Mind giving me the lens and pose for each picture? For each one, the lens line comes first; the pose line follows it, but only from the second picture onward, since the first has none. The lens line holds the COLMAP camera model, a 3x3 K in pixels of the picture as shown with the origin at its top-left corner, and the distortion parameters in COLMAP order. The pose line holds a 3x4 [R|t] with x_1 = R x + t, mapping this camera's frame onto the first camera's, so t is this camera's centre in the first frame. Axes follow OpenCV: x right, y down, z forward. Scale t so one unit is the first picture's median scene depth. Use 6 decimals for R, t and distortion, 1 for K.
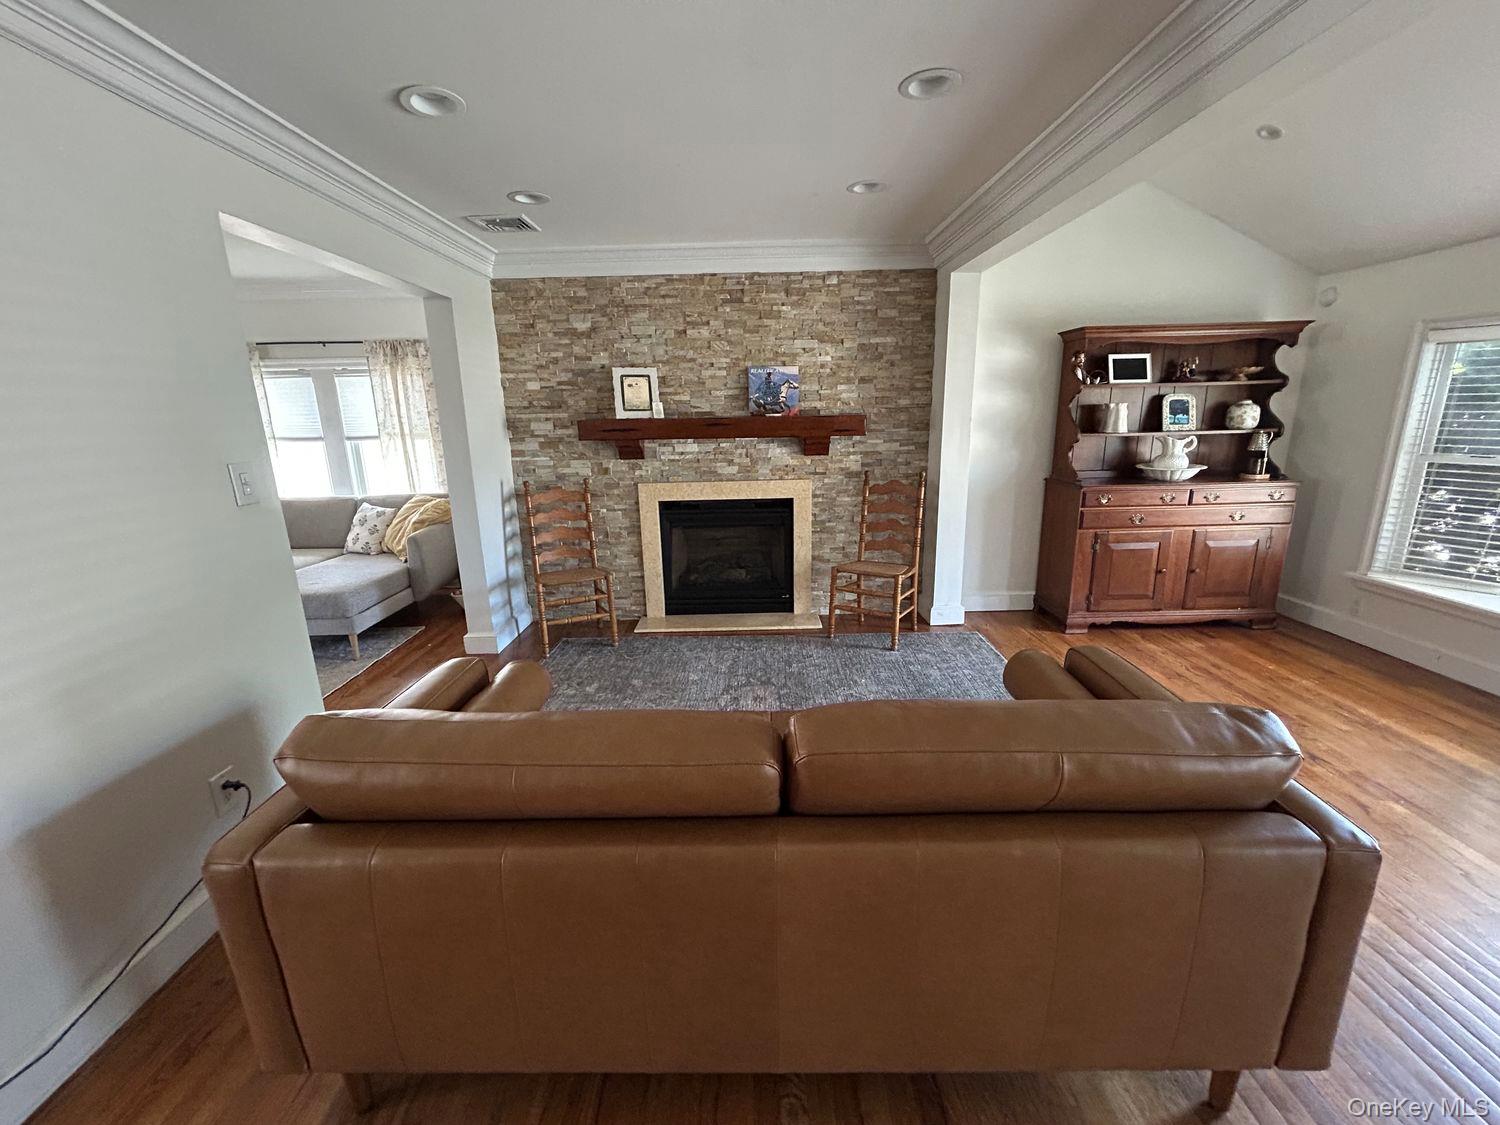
lens RADIAL K [[602.8, 0, 751.8], [0, 602.8, 562.1], [0, 0, 1]] dist [-0.004525, 0.001701]
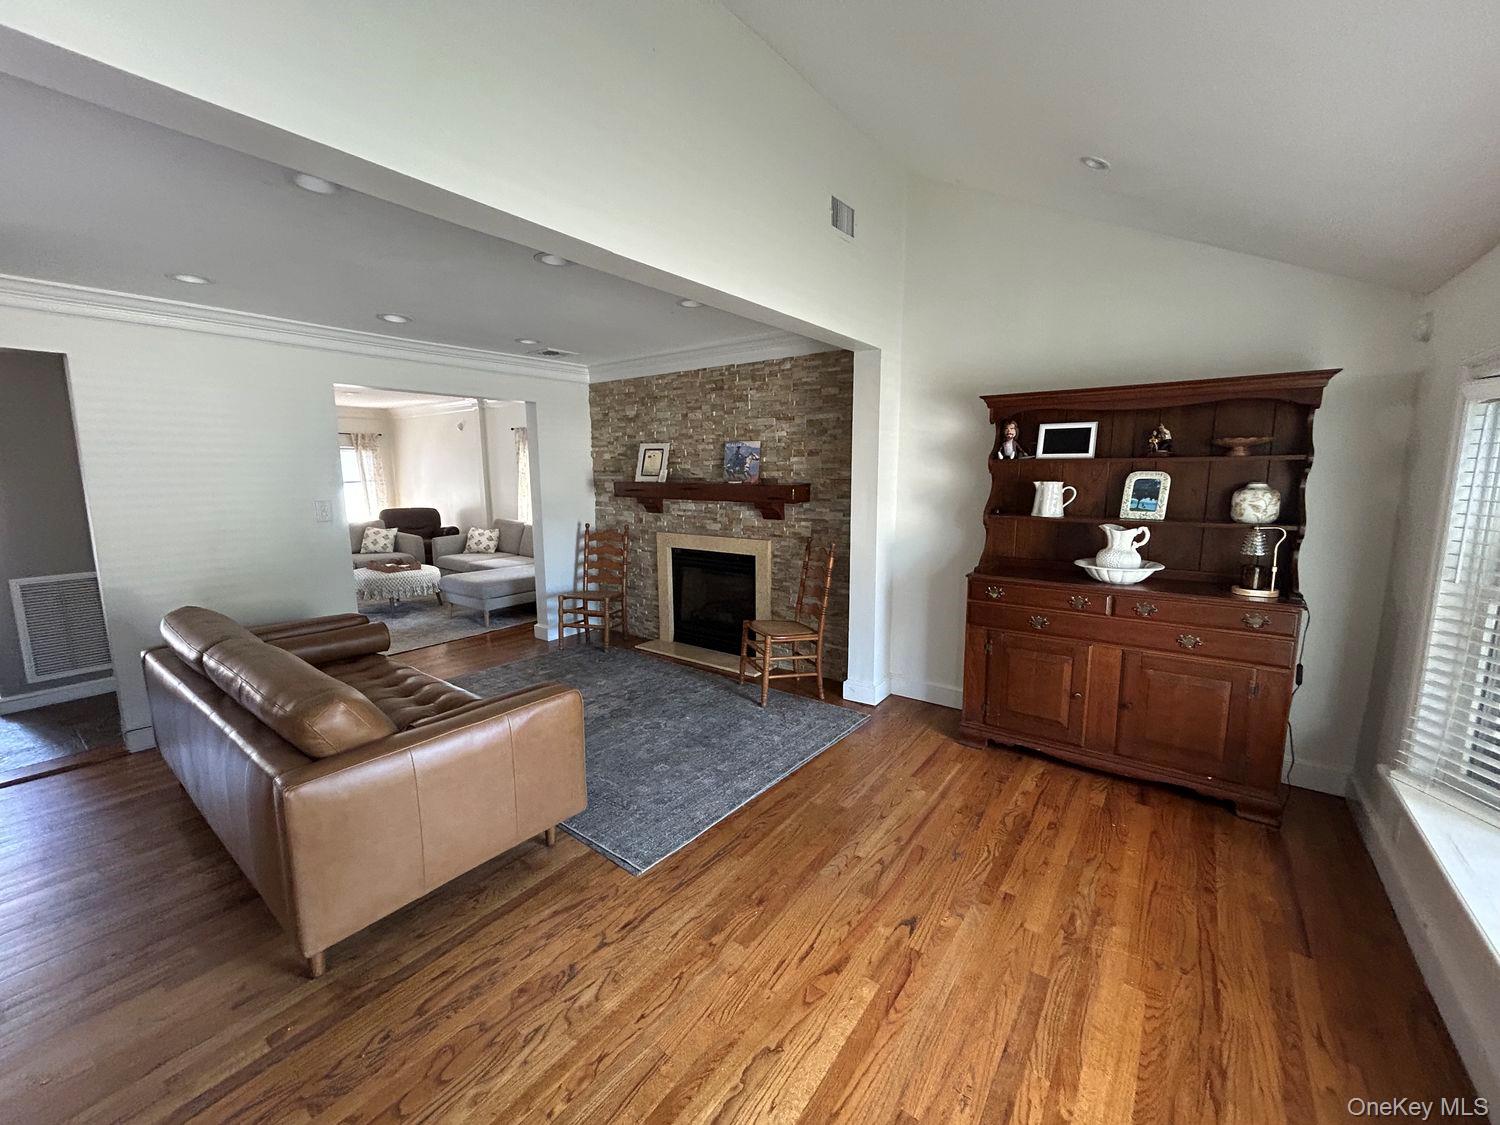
lens RADIAL K [[602.8, 0, 752.2], [0, 602.8, 560.4], [0, 0, 1]] dist [-0.004525, 0.001701]
pose [[0.799548, 0.107582, -0.590889, 0.769760], [-0.159286, 0.986579, -0.035911, -0.060914], [0.579095, 0.122833, 0.805953, 0.106944]]
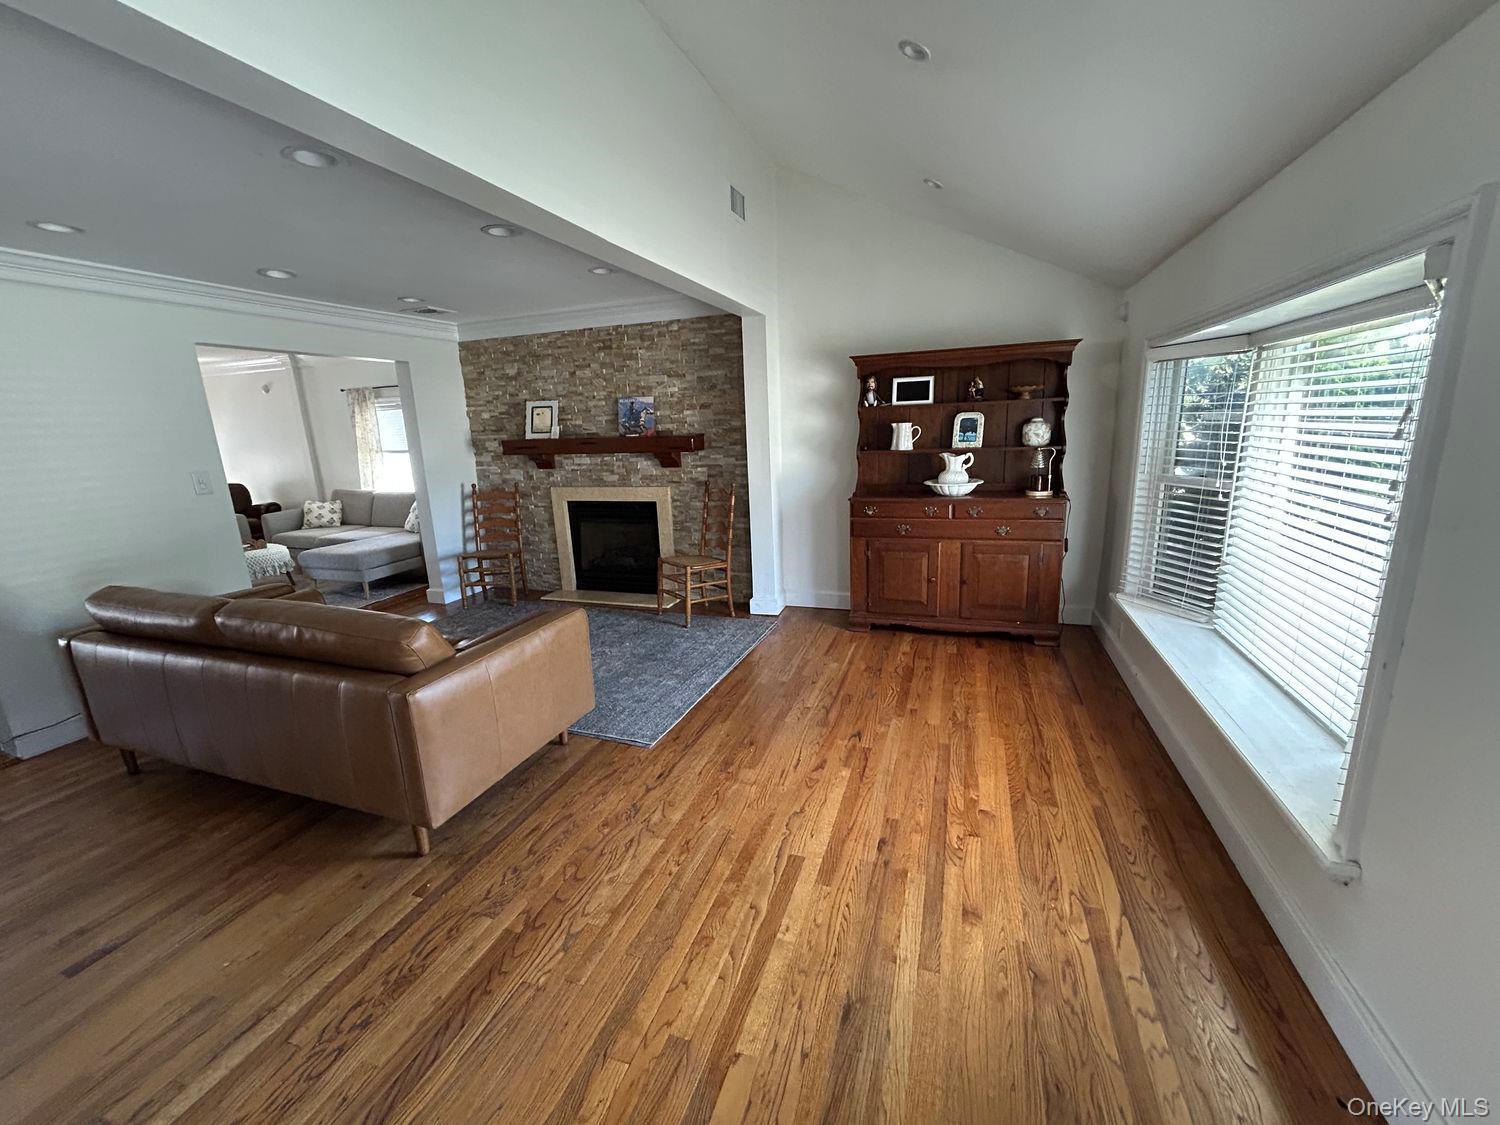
lens RADIAL K [[602.8, 0, 753.9], [0, 602.8, 561.4], [0, 0, 1]] dist [-0.004525, 0.001701]
pose [[0.942430, 0.061846, -0.328634, 0.716301], [-0.064502, 0.997914, 0.002825, -0.000234], [0.328123, 0.018535, 0.944453, -0.107678]]
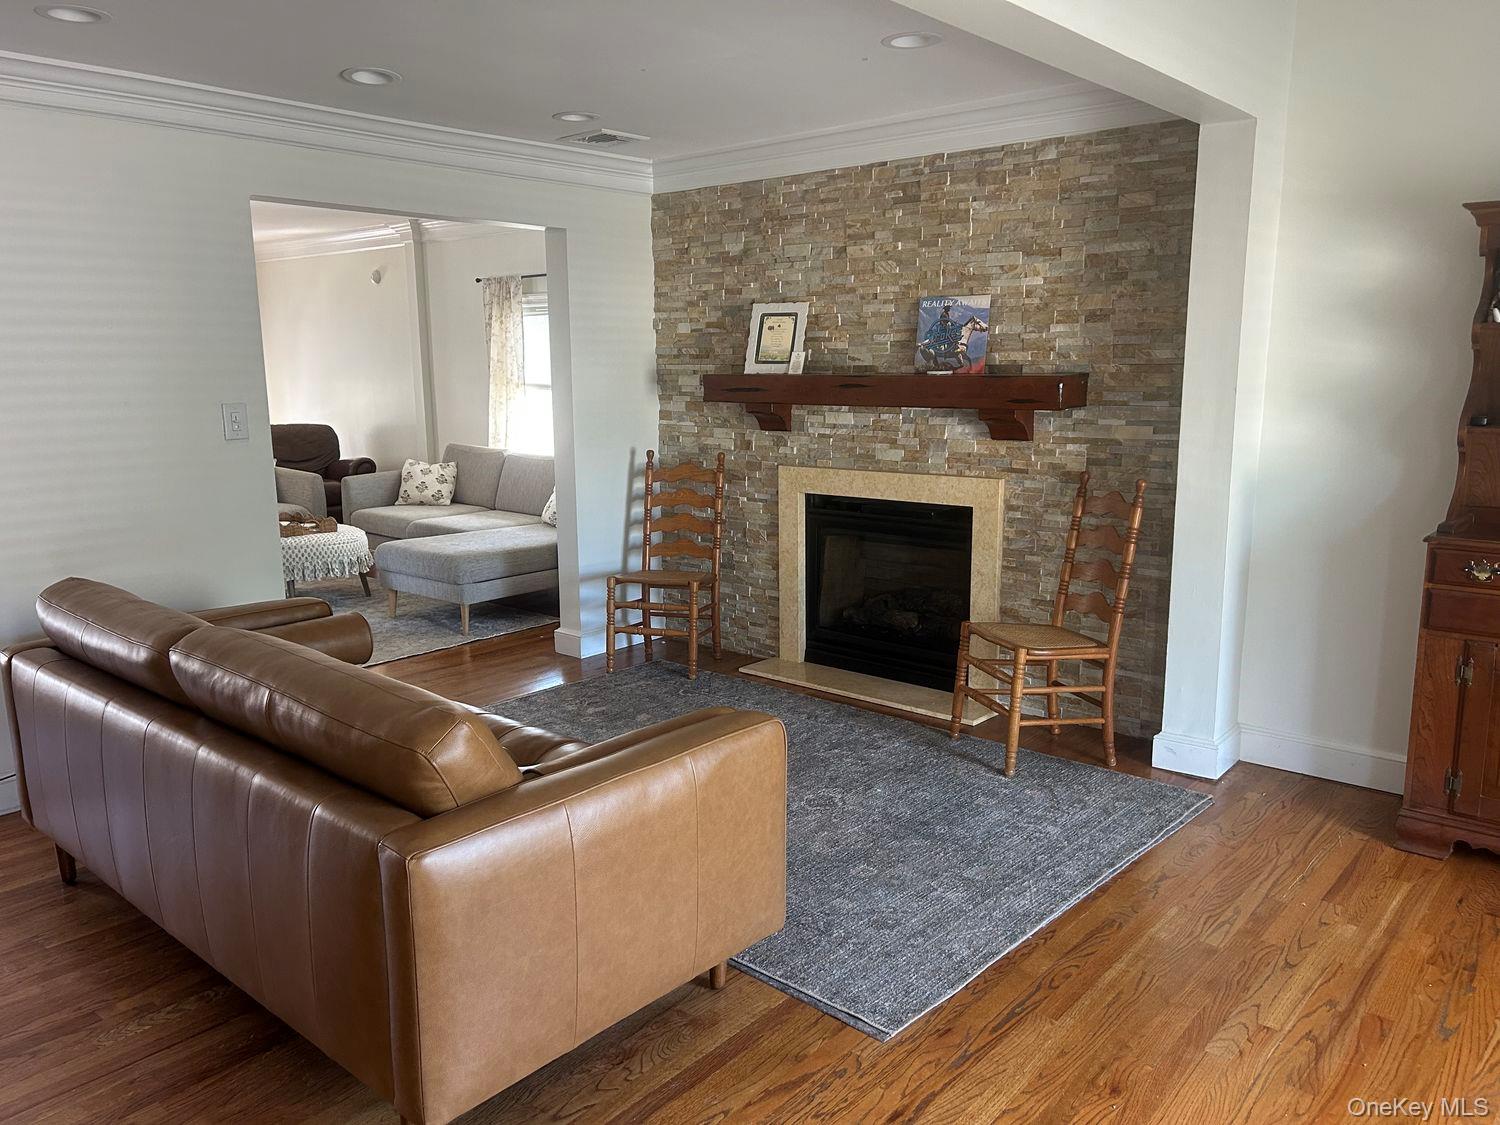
lens RADIAL K [[1125.8, 0, 758.1], [0, 1125.8, 572.4], [0, 0, 1]] dist [0.071095, -0.087867]
pose [[0.755910, 0.137090, -0.640162, 0.689593], [-0.168927, 0.985561, 0.011586, -0.018884], [0.632506, 0.099382, 0.768153, -0.015296]]
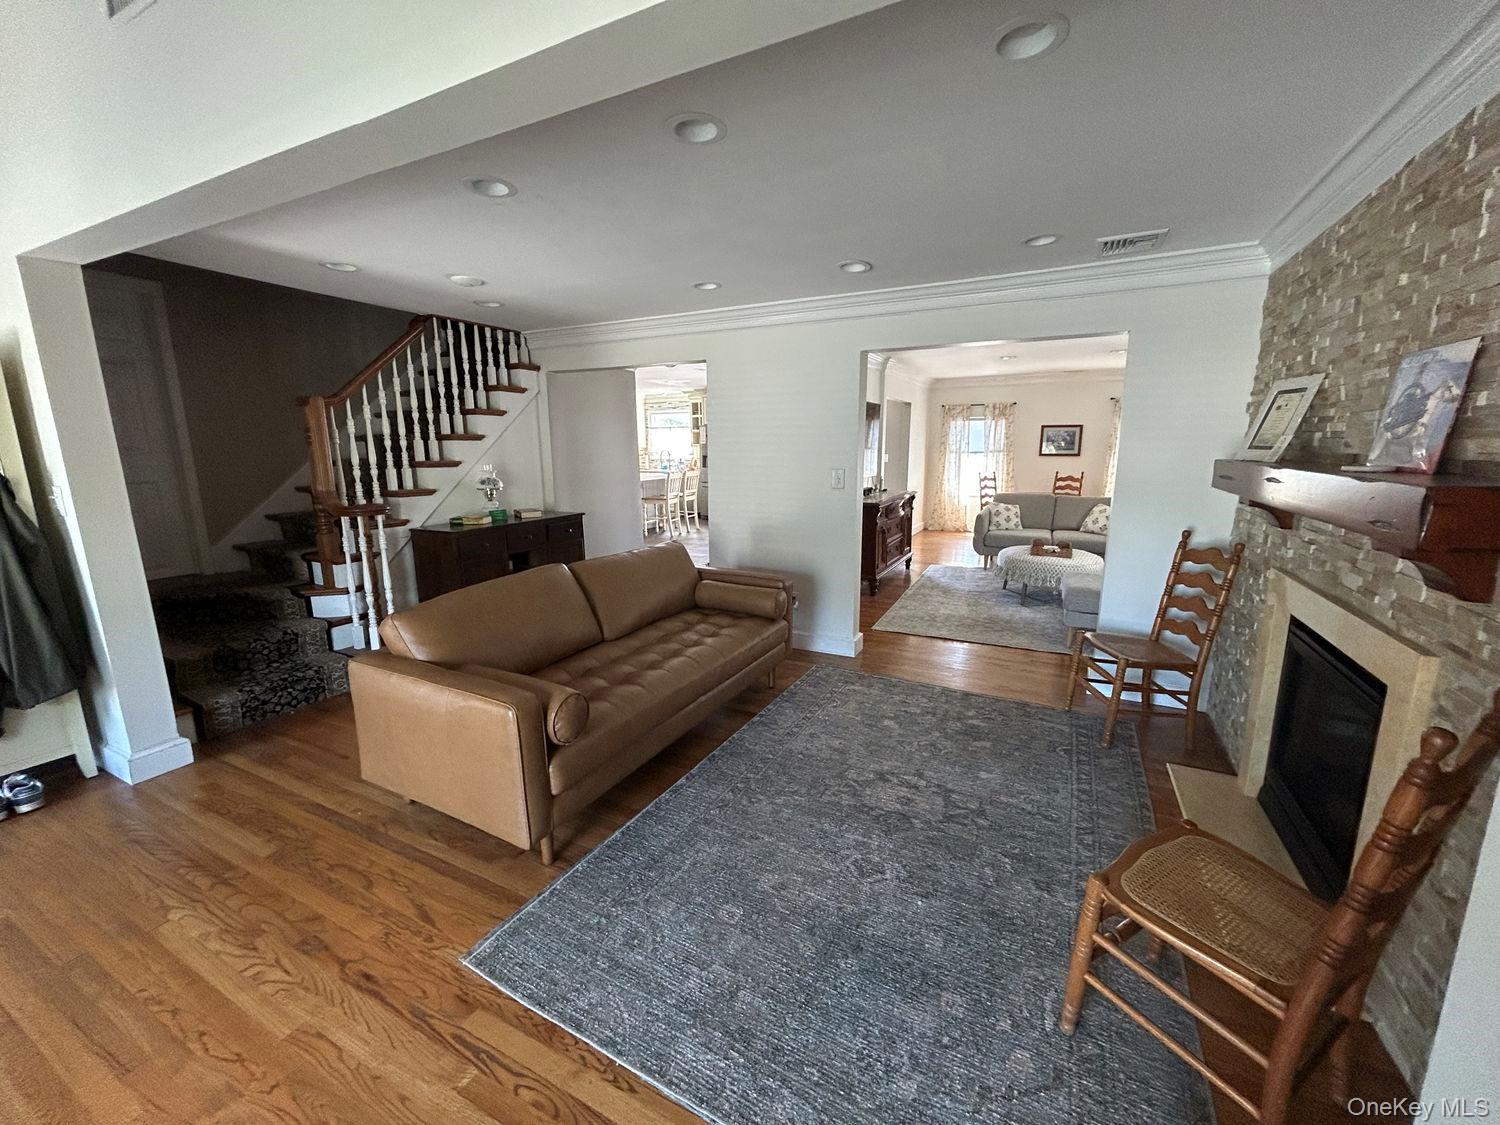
lens RADIAL K [[602.8, 0, 751.2], [0, 602.8, 561.6], [0, 0, 1]] dist [-0.004525, 0.001701]
pose [[-0.456203, 0.193606, -0.868559, 0.604495], [-0.205081, 0.926898, 0.314327, -0.230985], [0.865922, 0.321522, -0.383149, 0.820916]]
